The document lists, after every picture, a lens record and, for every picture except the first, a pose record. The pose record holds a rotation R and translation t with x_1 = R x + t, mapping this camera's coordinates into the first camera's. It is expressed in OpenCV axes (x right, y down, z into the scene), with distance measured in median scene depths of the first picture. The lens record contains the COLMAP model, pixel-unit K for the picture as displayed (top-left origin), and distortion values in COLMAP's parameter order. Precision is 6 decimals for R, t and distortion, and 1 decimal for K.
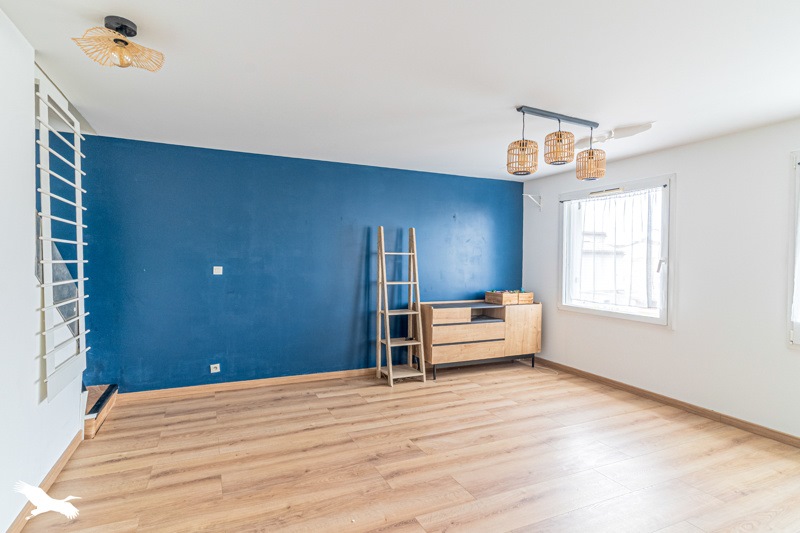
lens RADIAL K [[402.1, 0, 400.0], [0, 402.1, 266.5], [0, 0, 1]] dist [-0.000891, -0.000292]
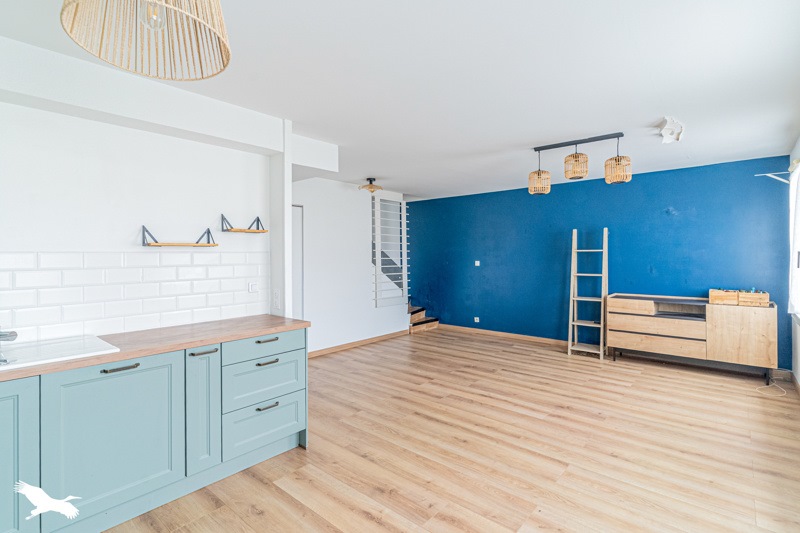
lens RADIAL K [[392.5, 0, 400.5], [0, 392.5, 256.6], [0, 0, 1]] dist [0.001448, 0.000293]
pose [[0.426017, -0.011351, -0.904644, 0.933697], [-0.009093, 0.999817, -0.016828, 0.012310], [0.904670, 0.015395, 0.425836, -0.021774]]
